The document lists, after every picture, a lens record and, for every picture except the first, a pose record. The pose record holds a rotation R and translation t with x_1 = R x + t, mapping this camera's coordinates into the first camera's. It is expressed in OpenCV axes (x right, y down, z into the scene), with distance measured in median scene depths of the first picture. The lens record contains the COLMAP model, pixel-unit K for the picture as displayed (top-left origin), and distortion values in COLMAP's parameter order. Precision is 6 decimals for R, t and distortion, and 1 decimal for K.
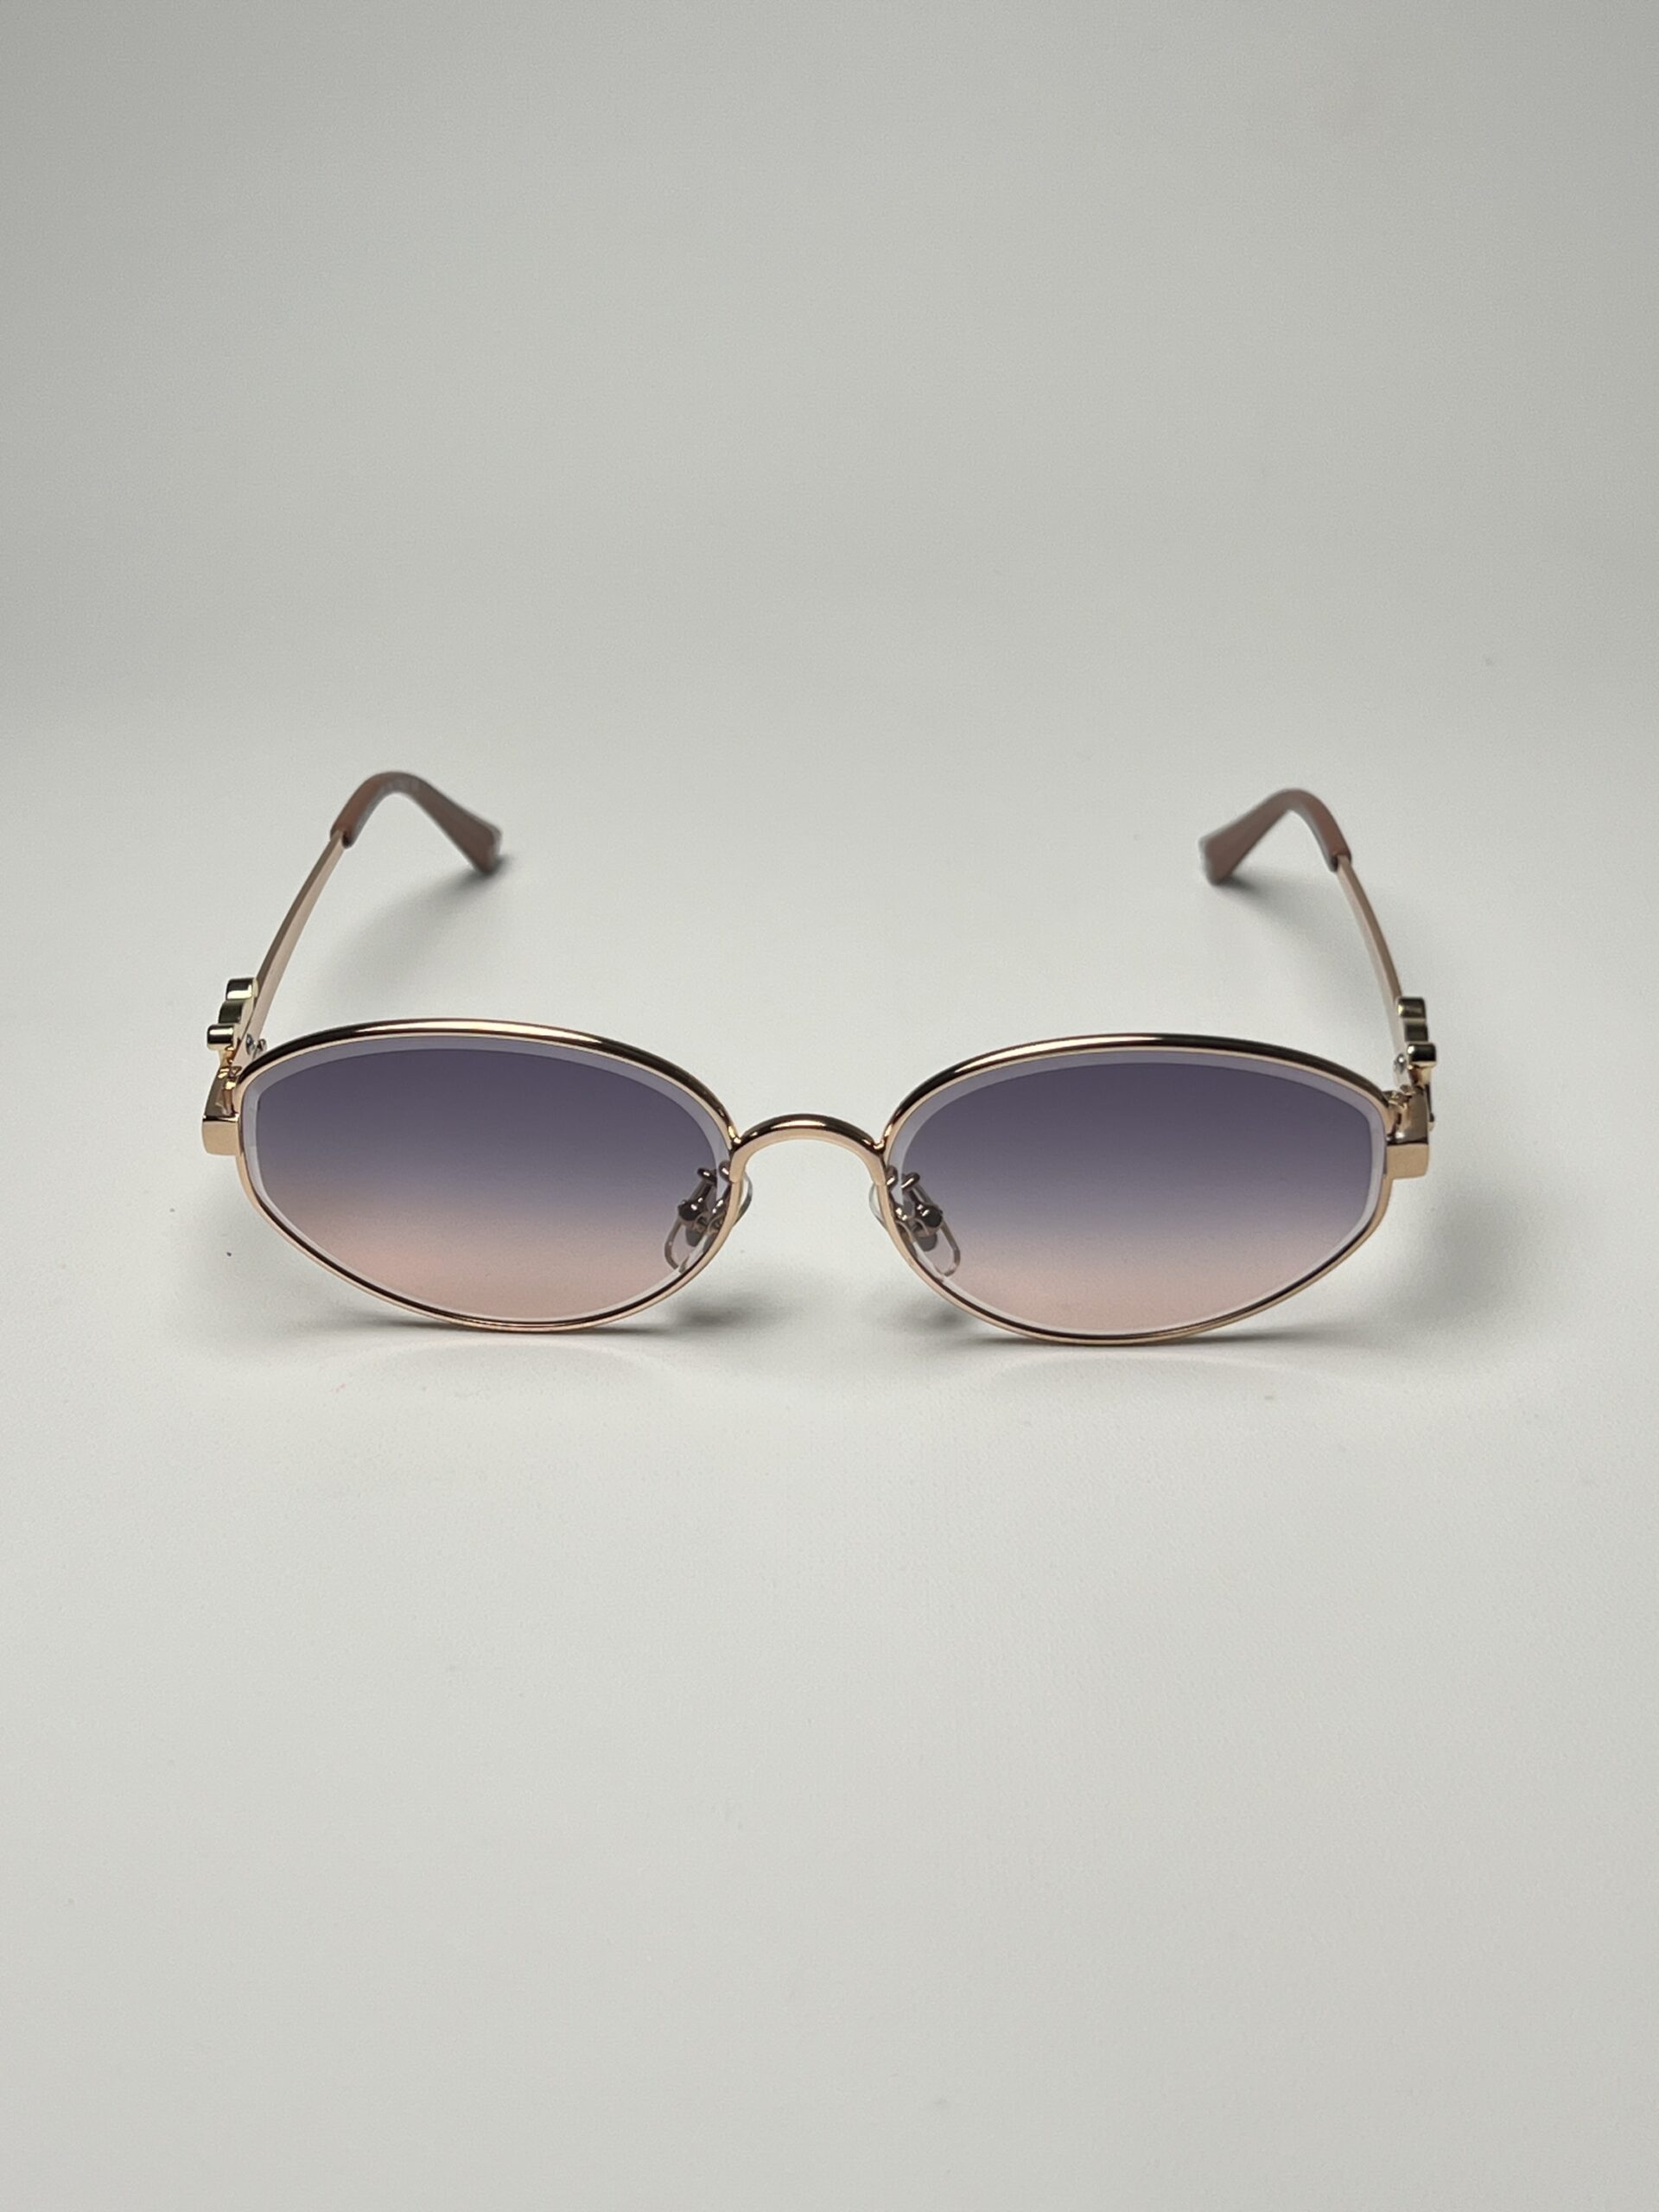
lens RADIAL K [[3431.9, 0, 829.5], [0, 3431.9, 1106.0], [0, 0, 1]] dist [0.267658, -0.015460]
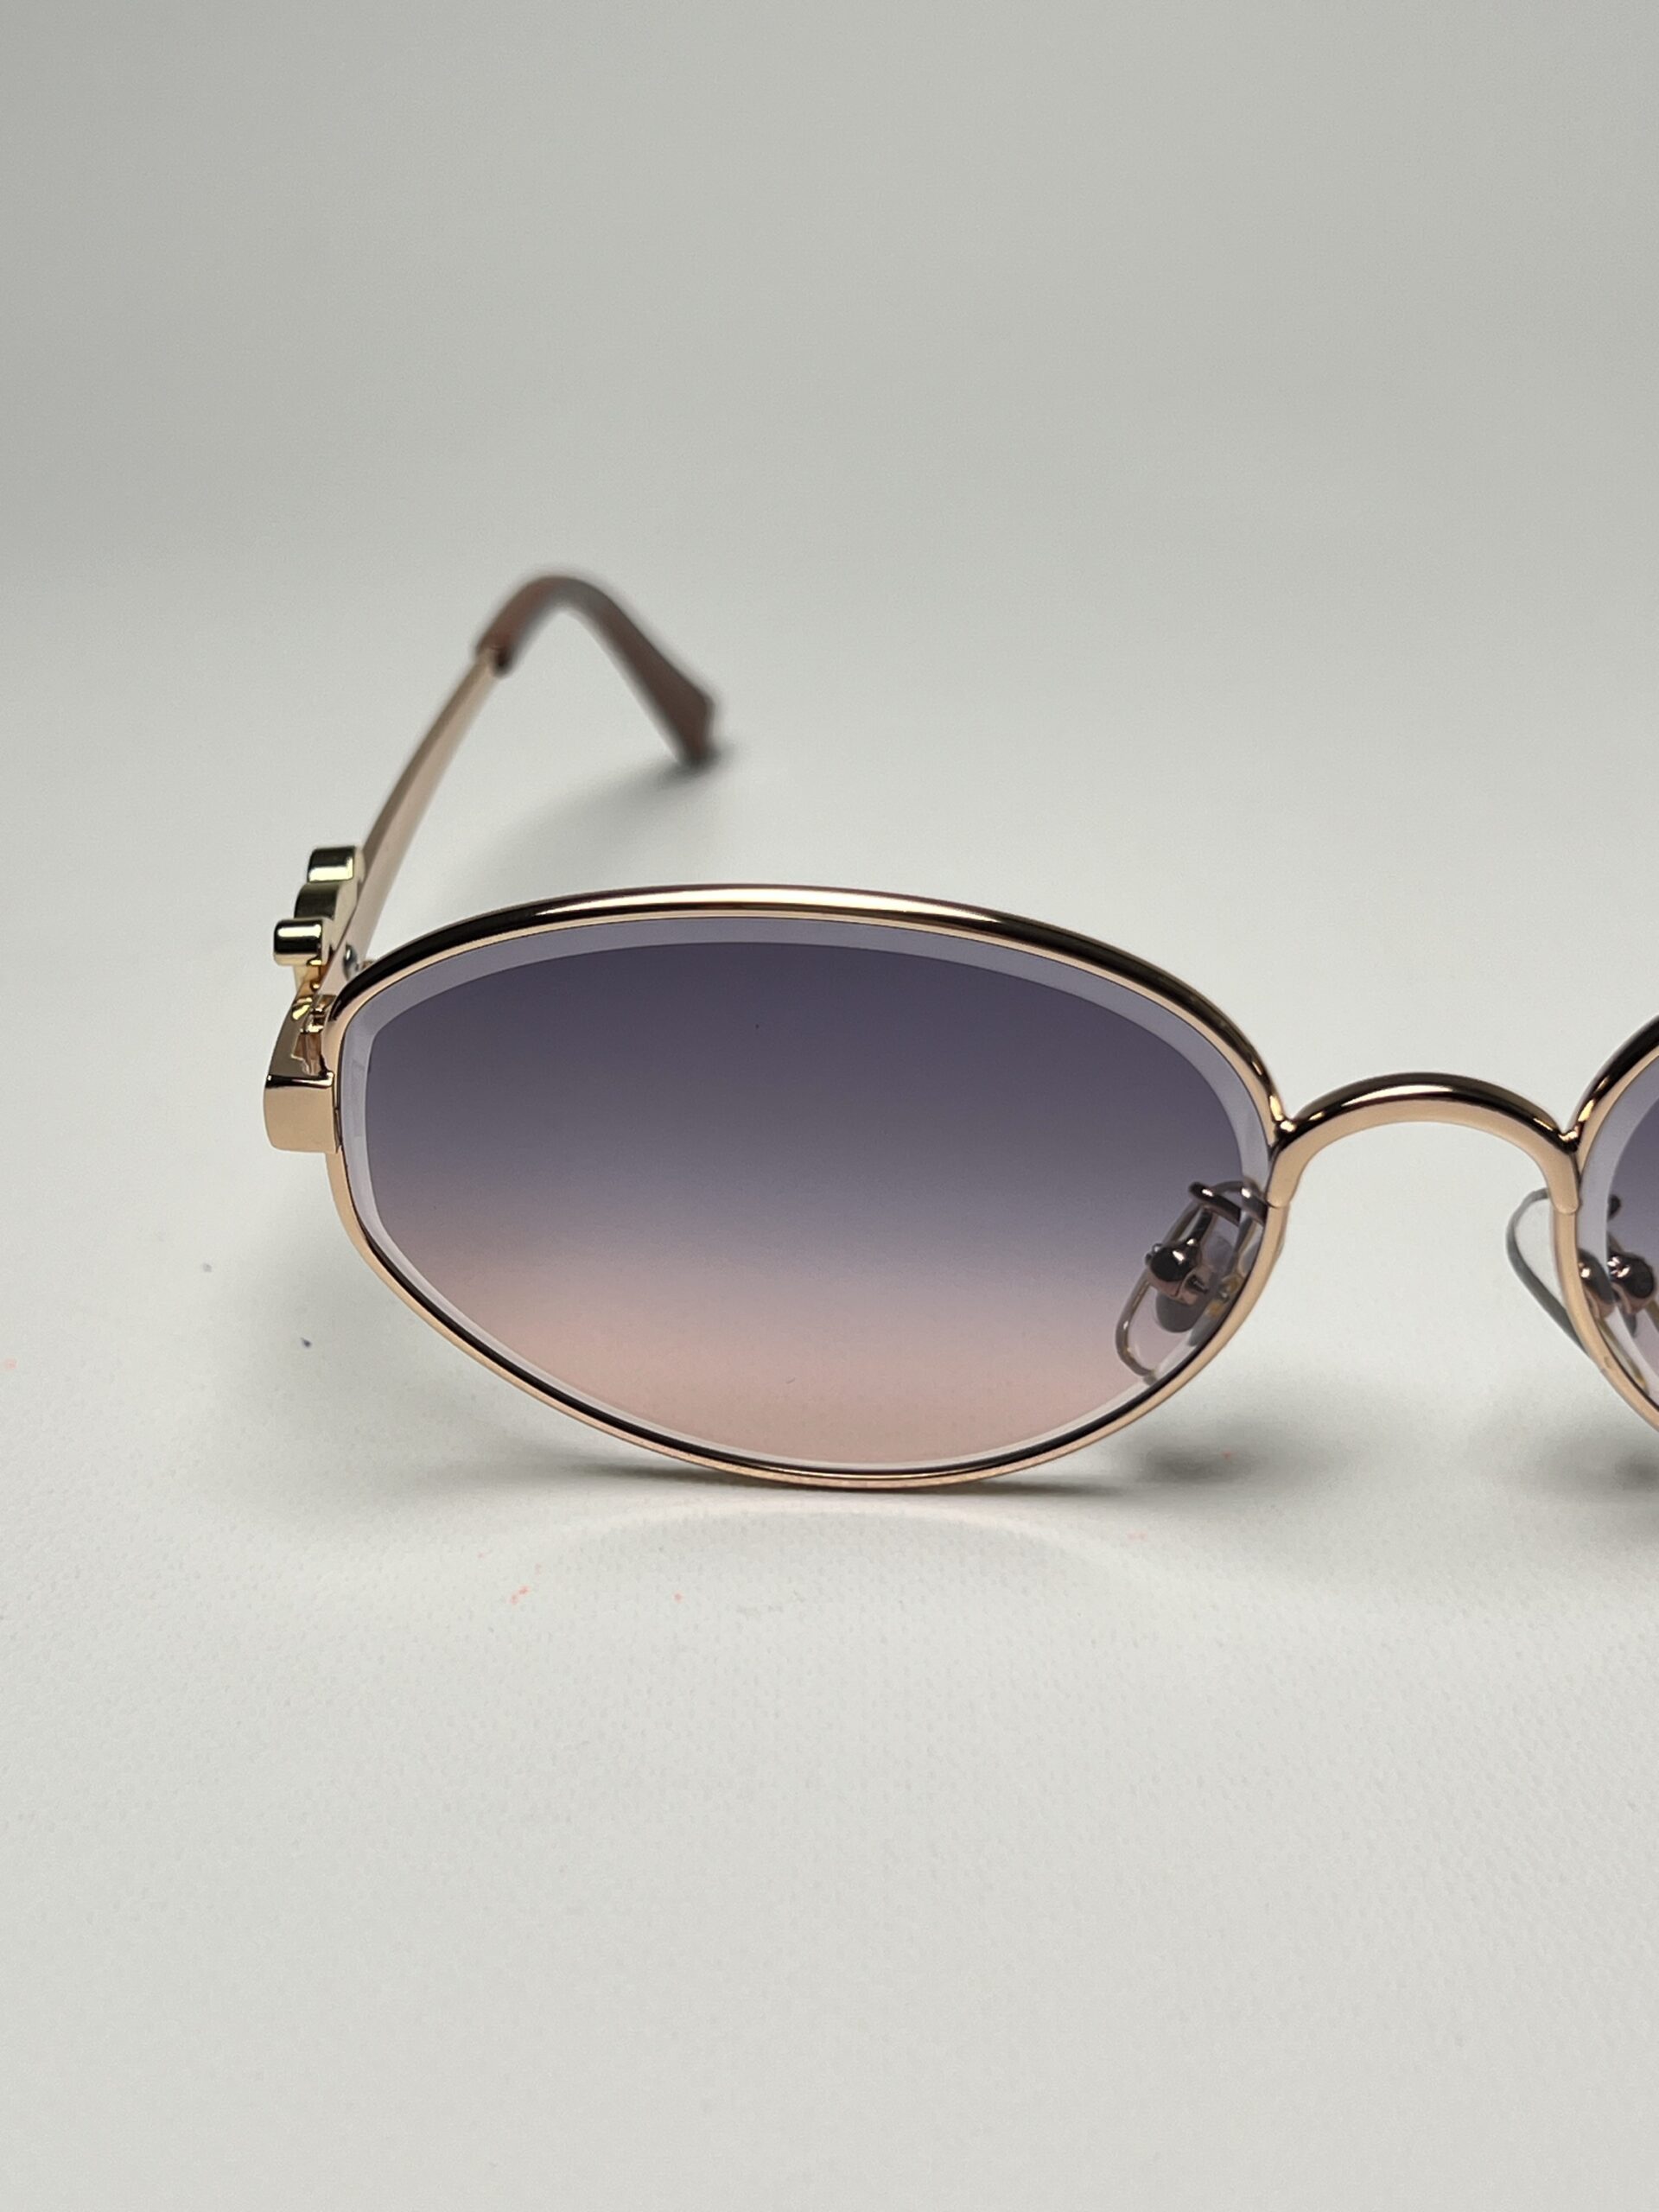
lens RADIAL K [[3431.9, 0, 829.5], [0, 3431.9, 1106.0], [0, 0, 1]] dist [0.267658, -0.015460]
pose [[0.999927, 0.003406, -0.011635, -0.087036], [-0.003842, 0.999283, -0.037679, 0.026365], [0.011498, 0.037721, 0.999222, 0.464617]]
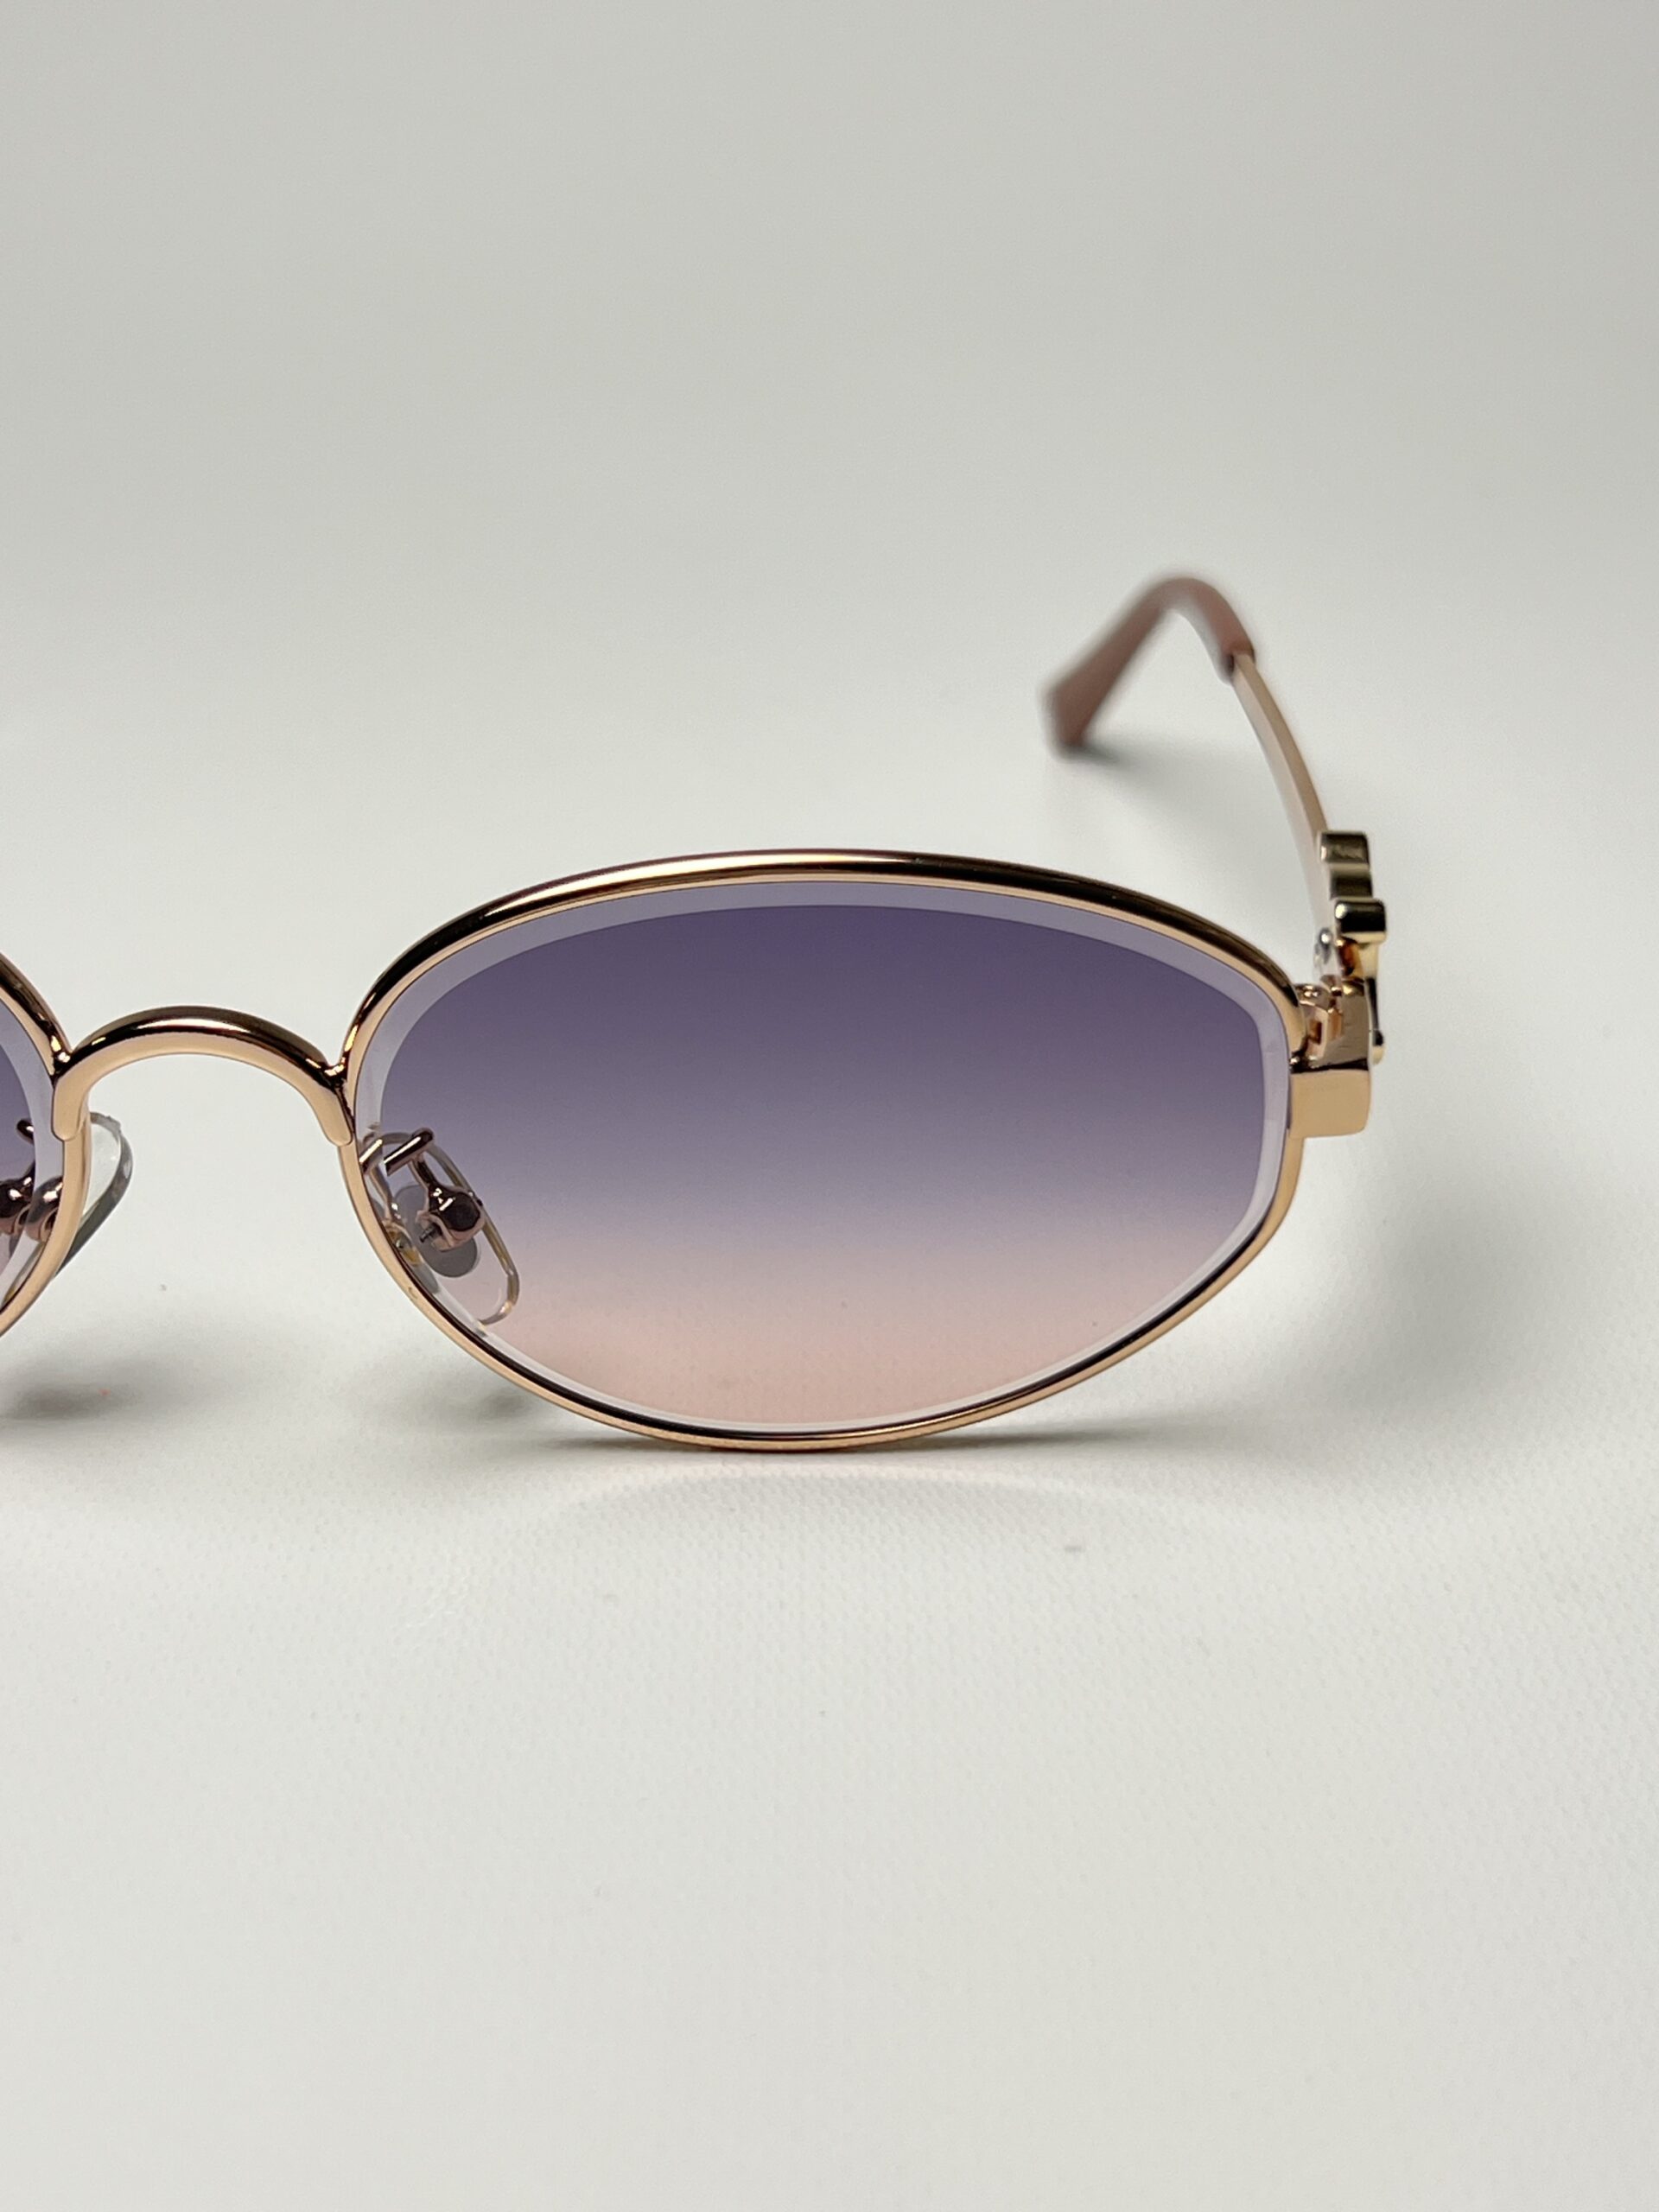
lens RADIAL K [[3431.9, 0, 829.5], [0, 3431.9, 1106.0], [0, 0, 1]] dist [0.267658, -0.015460]
pose [[0.999988, 0.004818, 0.001286, 0.086622], [-0.004759, 0.999085, -0.042497, 0.038099], [-0.001490, 0.042491, 0.999096, 0.454647]]
